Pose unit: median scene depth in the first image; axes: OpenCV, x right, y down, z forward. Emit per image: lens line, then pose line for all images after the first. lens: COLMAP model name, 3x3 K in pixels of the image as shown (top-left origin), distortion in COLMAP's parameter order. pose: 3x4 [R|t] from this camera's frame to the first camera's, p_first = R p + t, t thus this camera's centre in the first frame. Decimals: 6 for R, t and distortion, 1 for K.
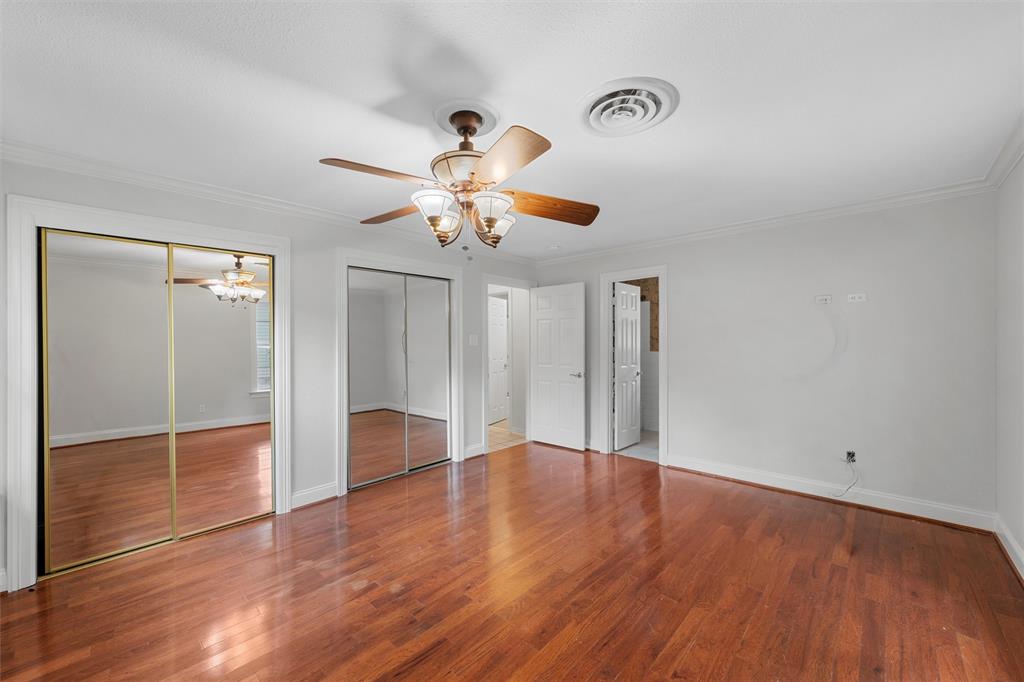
lens RADIAL K [[470.8, 0, 515.2], [0, 470.8, 342.3], [0, 0, 1]] dist [-0.001866, -0.000086]
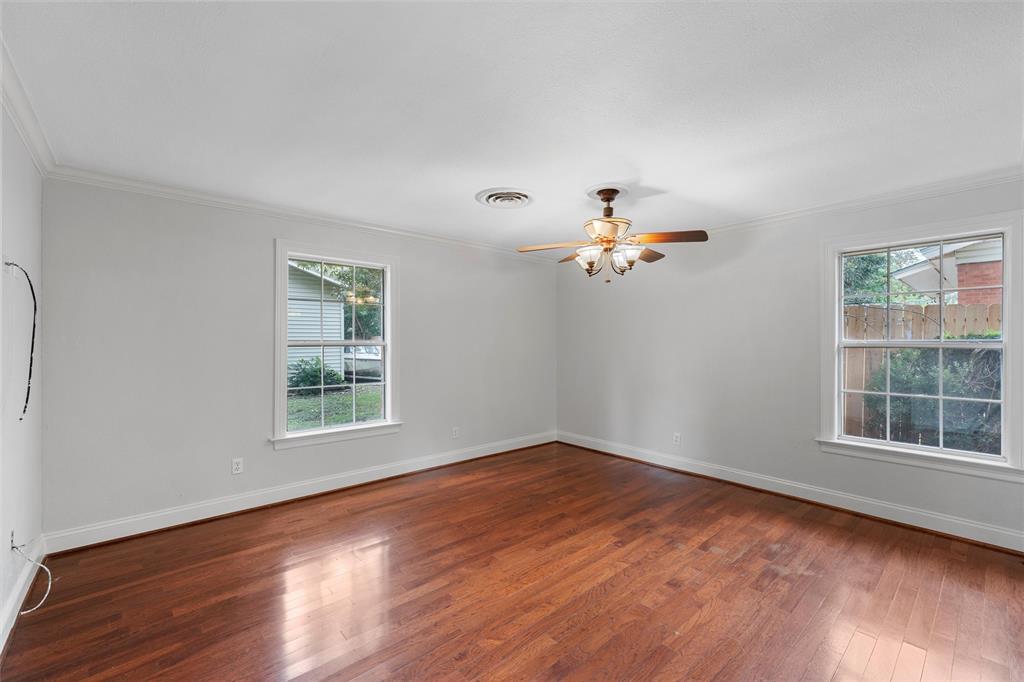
lens RADIAL K [[470.8, 0, 515.2], [0, 470.8, 342.3], [0, 0, 1]] dist [-0.001866, -0.000086]
pose [[-0.996243, 0.007544, 0.086273, 0.059706], [0.007812, 0.999966, 0.002772, 0.002443], [-0.086249, 0.003435, -0.996268, 2.337904]]
